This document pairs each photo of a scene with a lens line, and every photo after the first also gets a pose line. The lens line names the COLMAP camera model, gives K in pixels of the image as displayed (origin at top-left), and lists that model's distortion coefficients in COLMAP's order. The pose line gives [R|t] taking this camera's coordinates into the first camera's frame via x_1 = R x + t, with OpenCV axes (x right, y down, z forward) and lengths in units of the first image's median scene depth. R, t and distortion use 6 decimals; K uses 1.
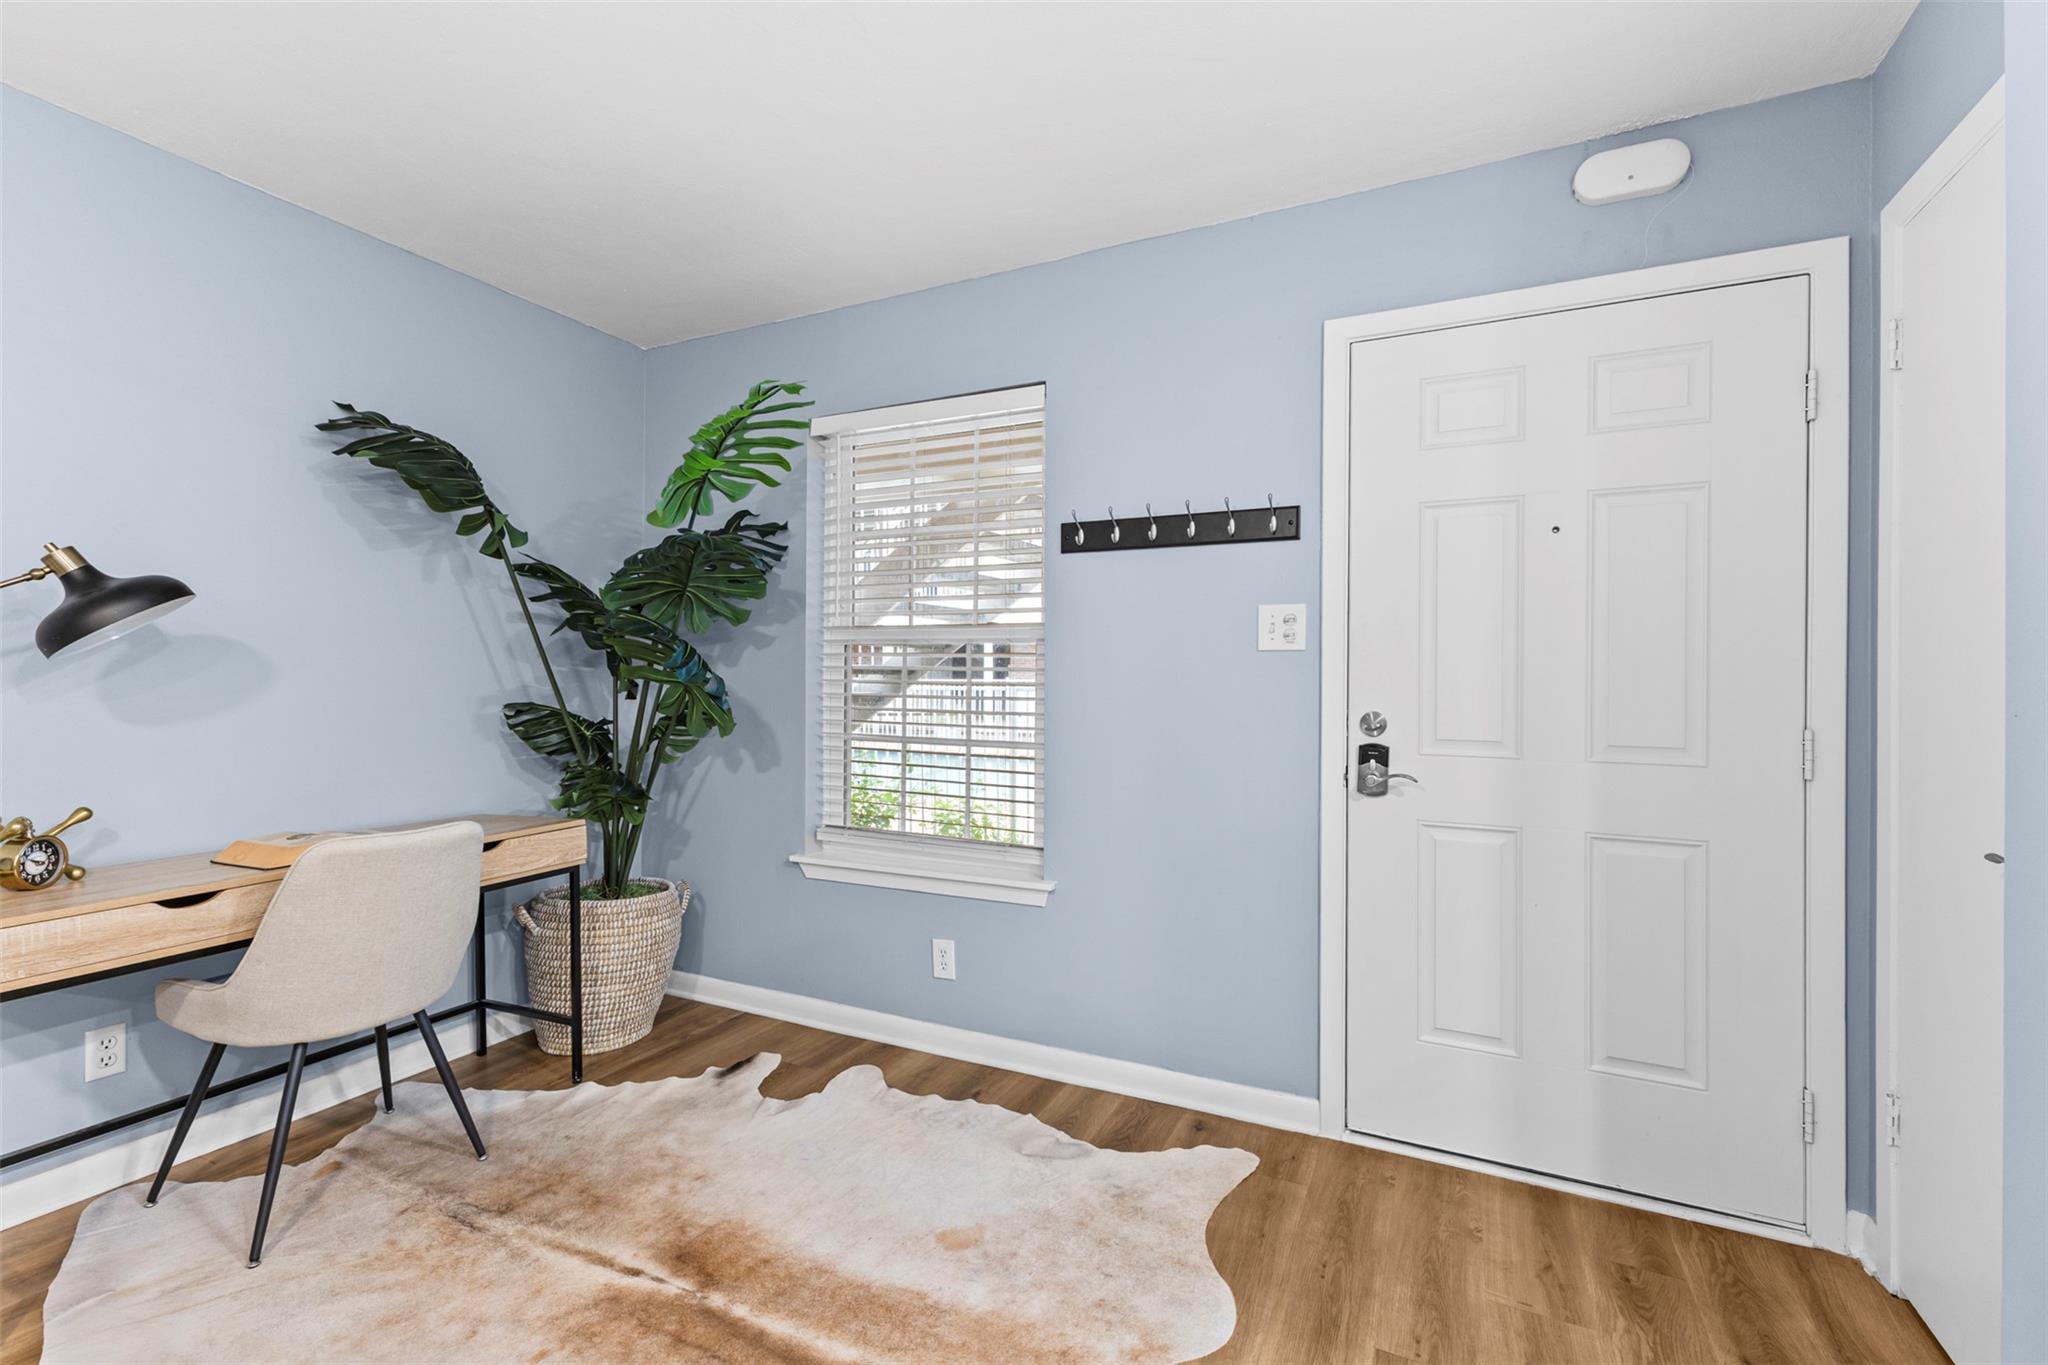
lens RADIAL K [[888.4, 0, 1018.3], [0, 888.4, 674.2], [0, 0, 1]] dist [0.016387, -0.004692]
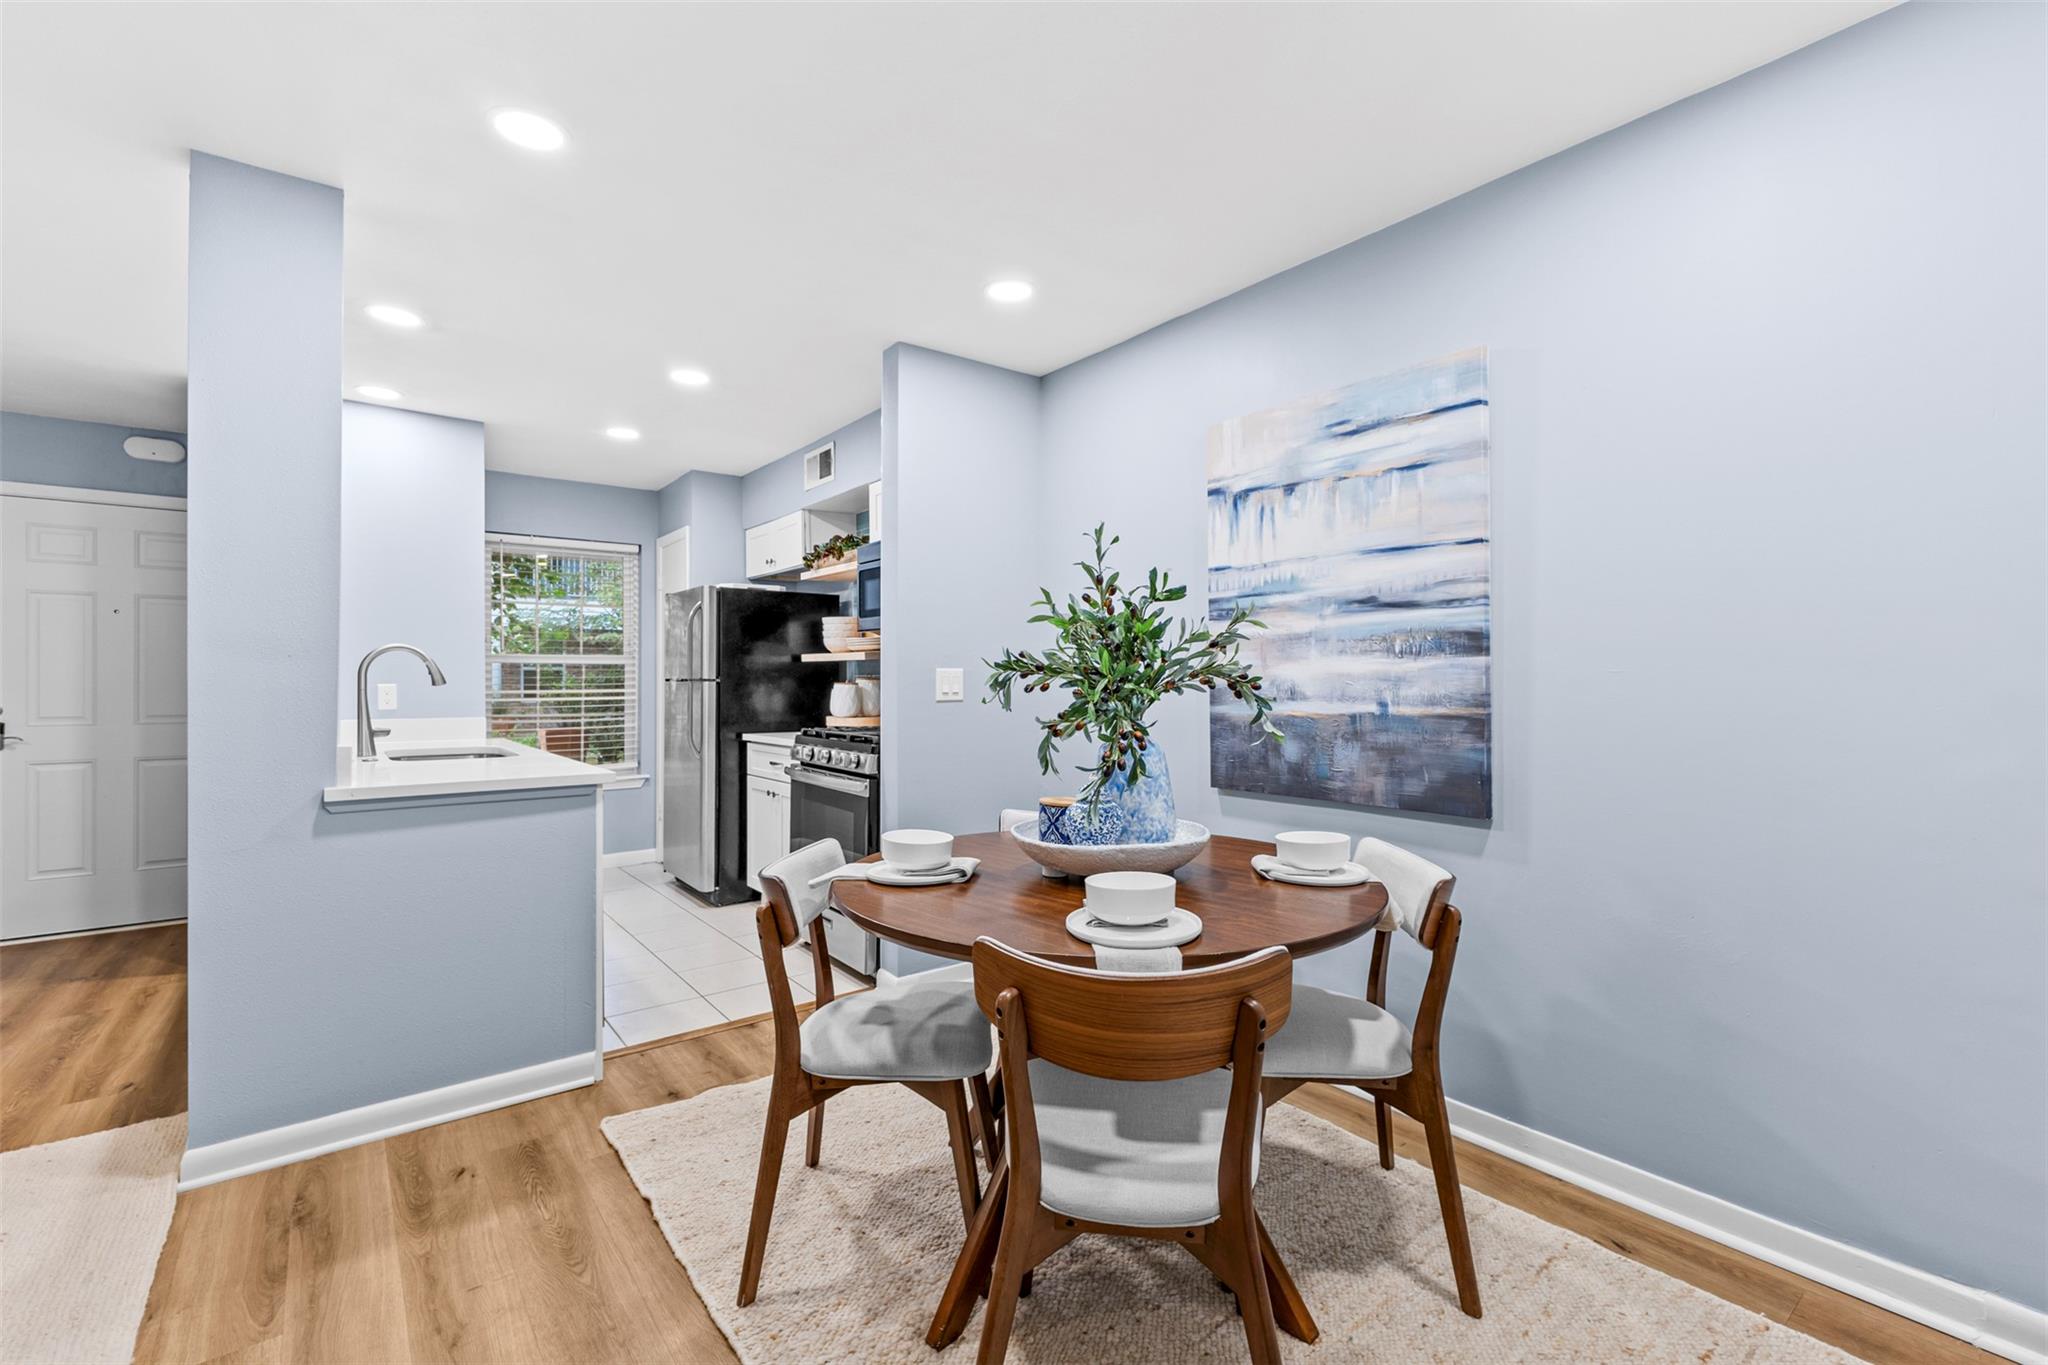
lens RADIAL K [[888.4, 0, 1021.6], [0, 888.4, 682.7], [0, 0, 1]] dist [0.016387, -0.004692]
pose [[0.446128, -0.006382, 0.894946, -0.249700], [0.002721, 0.999980, 0.005775, -0.004086], [-0.894965, -0.000141, 0.446137, -1.398426]]
